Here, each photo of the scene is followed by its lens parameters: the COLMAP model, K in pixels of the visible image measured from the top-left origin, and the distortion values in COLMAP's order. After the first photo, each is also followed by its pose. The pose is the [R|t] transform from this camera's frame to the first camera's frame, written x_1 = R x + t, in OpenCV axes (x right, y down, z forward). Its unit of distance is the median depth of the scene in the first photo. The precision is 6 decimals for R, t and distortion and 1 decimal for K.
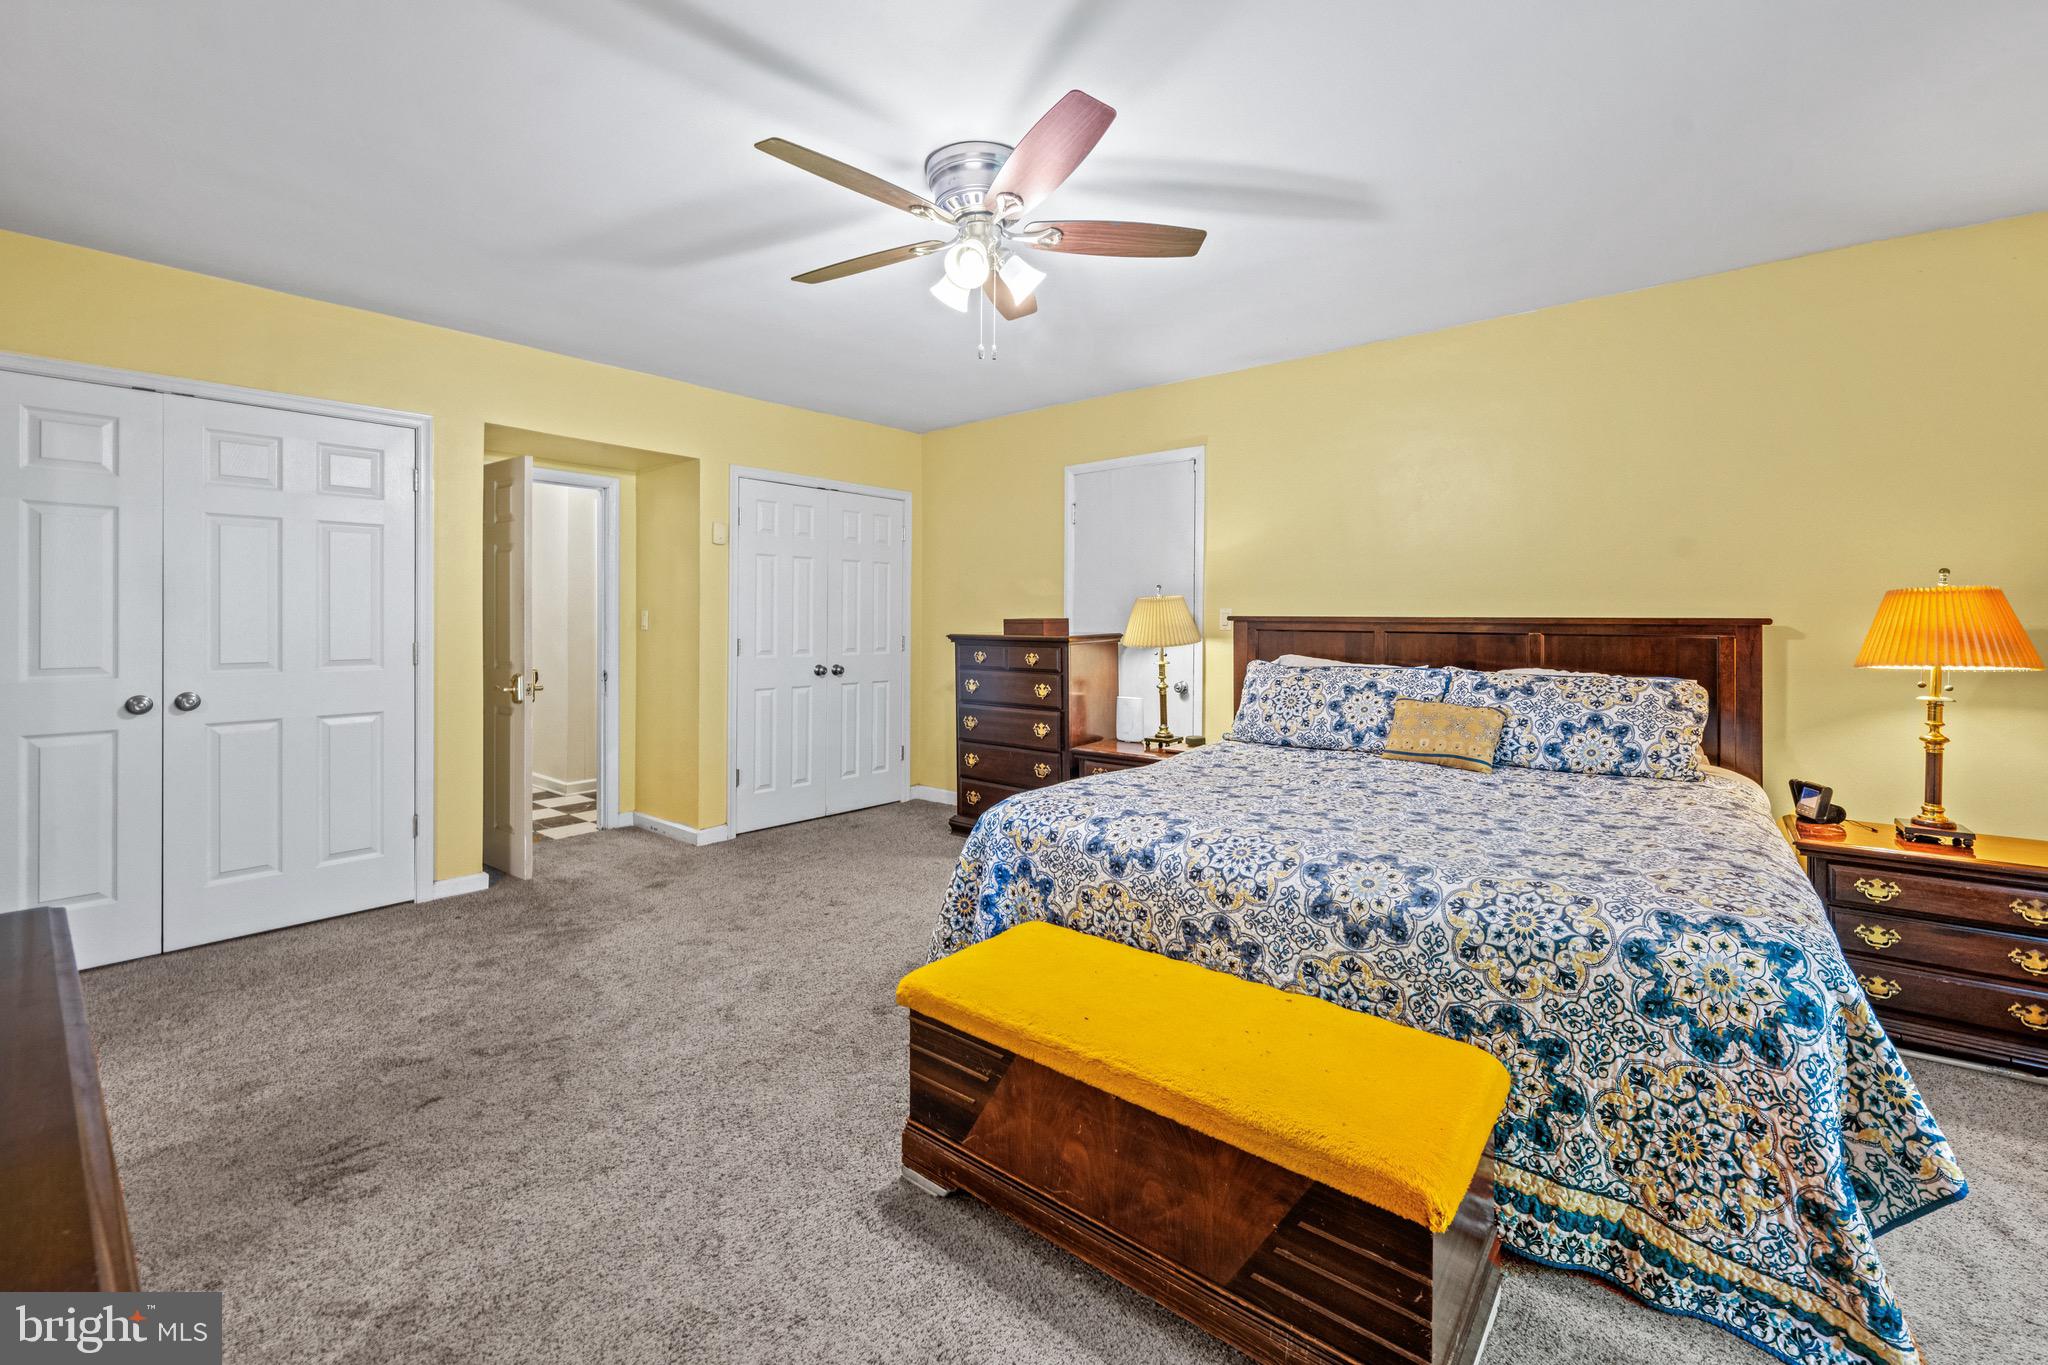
lens RADIAL K [[828.2, 0, 1012.9], [0, 828.2, 618.6], [0, 0, 1]] dist [-0.001462, 0.000437]
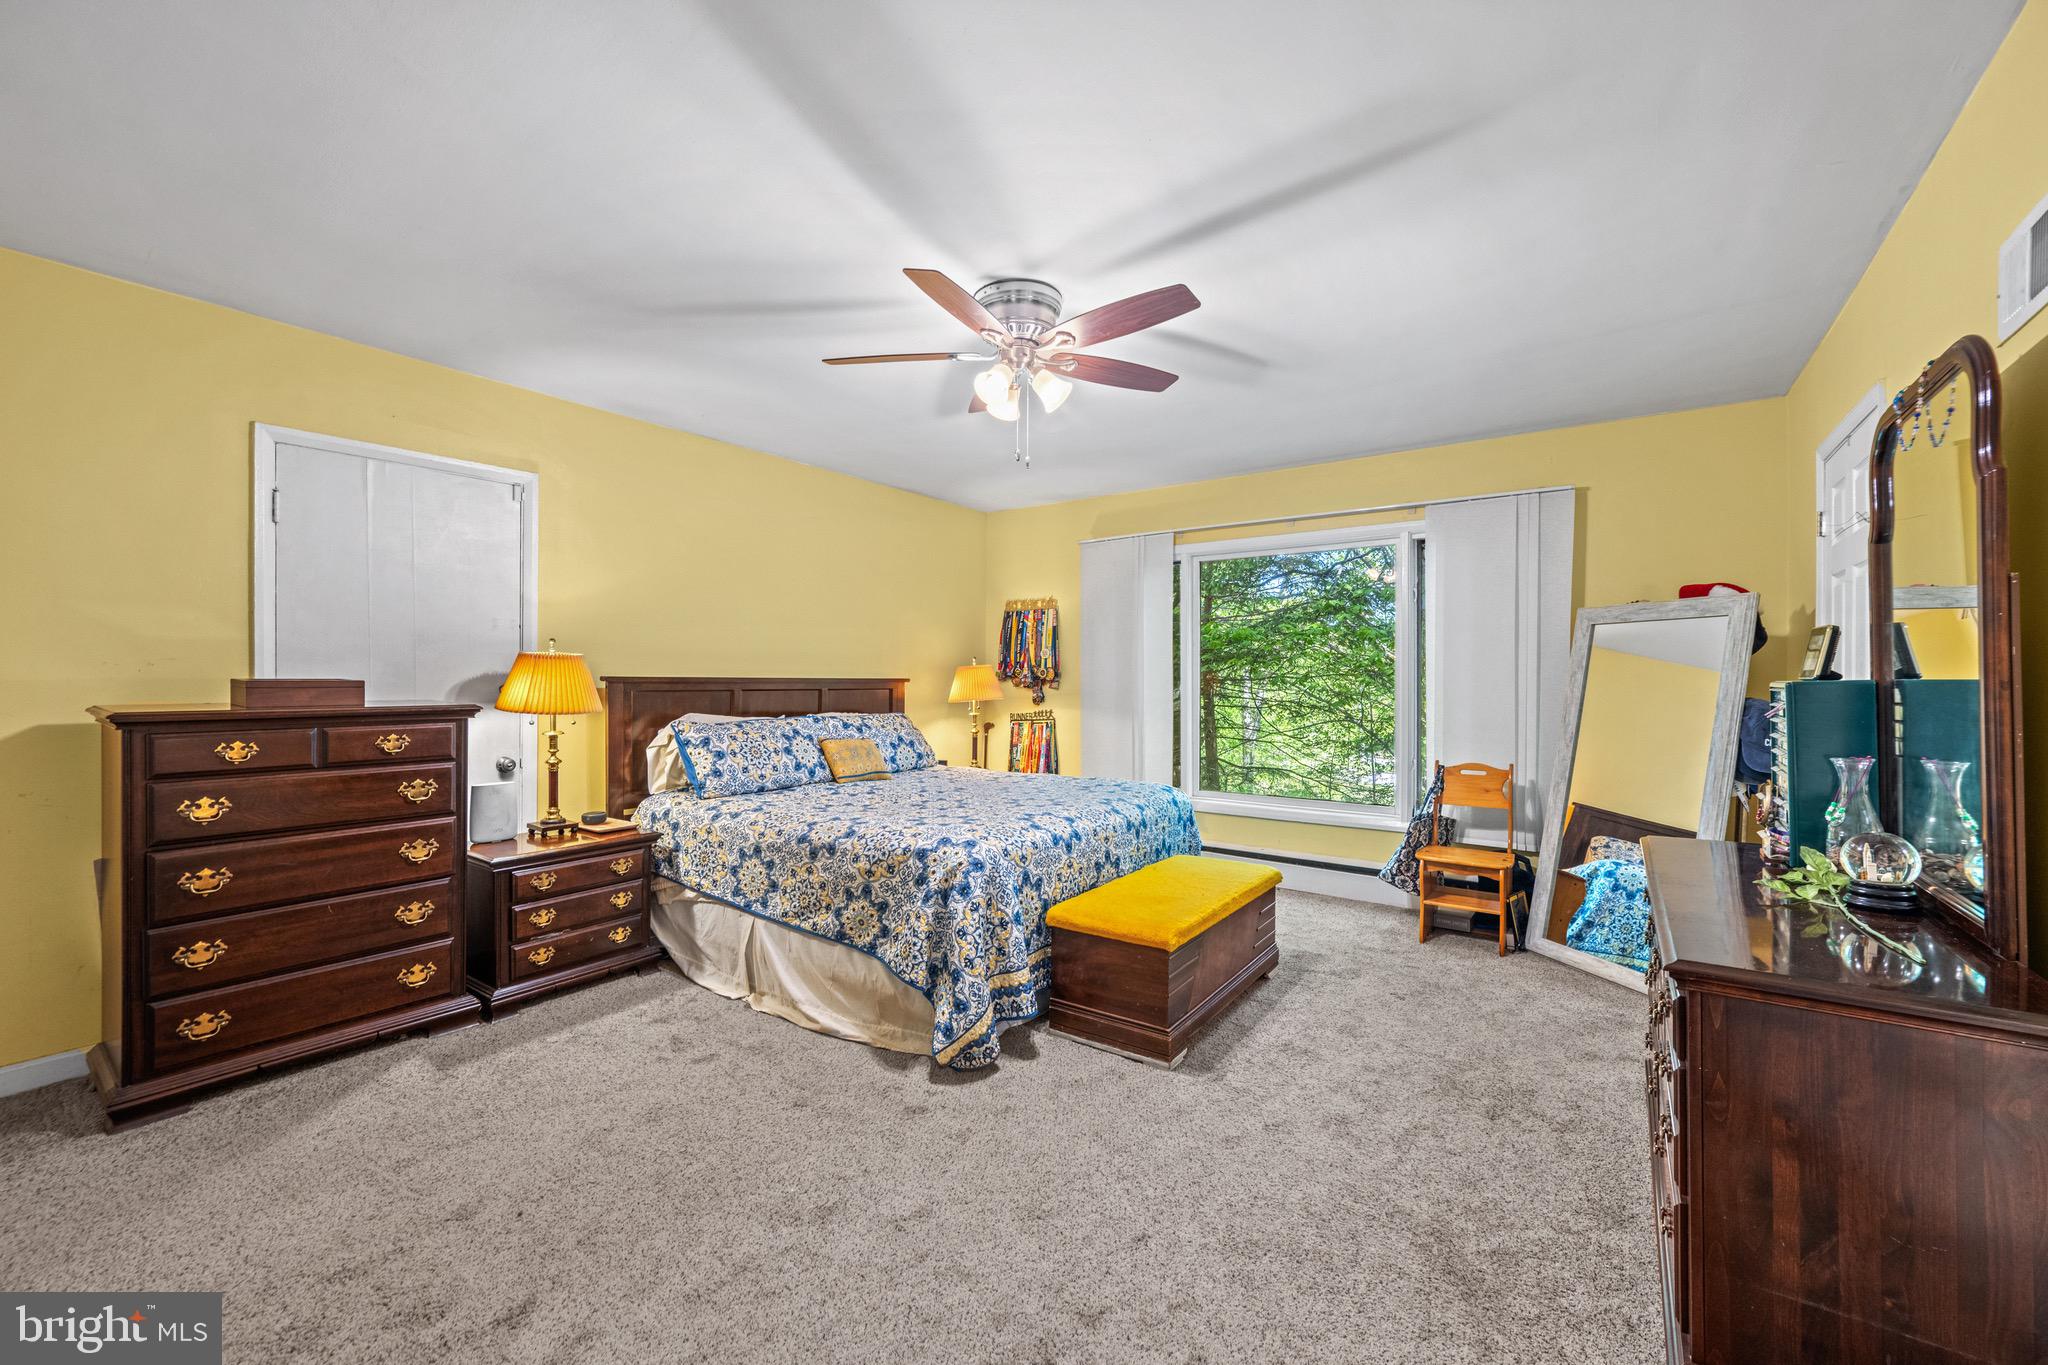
lens RADIAL K [[828.2, 0, 1020.6], [0, 828.2, 678.8], [0, 0, 1]] dist [-0.001462, 0.000437]
pose [[-0.070197, -0.003309, 0.997528, -0.762644], [-0.003275, 0.999990, 0.003087, -0.004903], [-0.997528, -0.003050, -0.070207, 0.670806]]
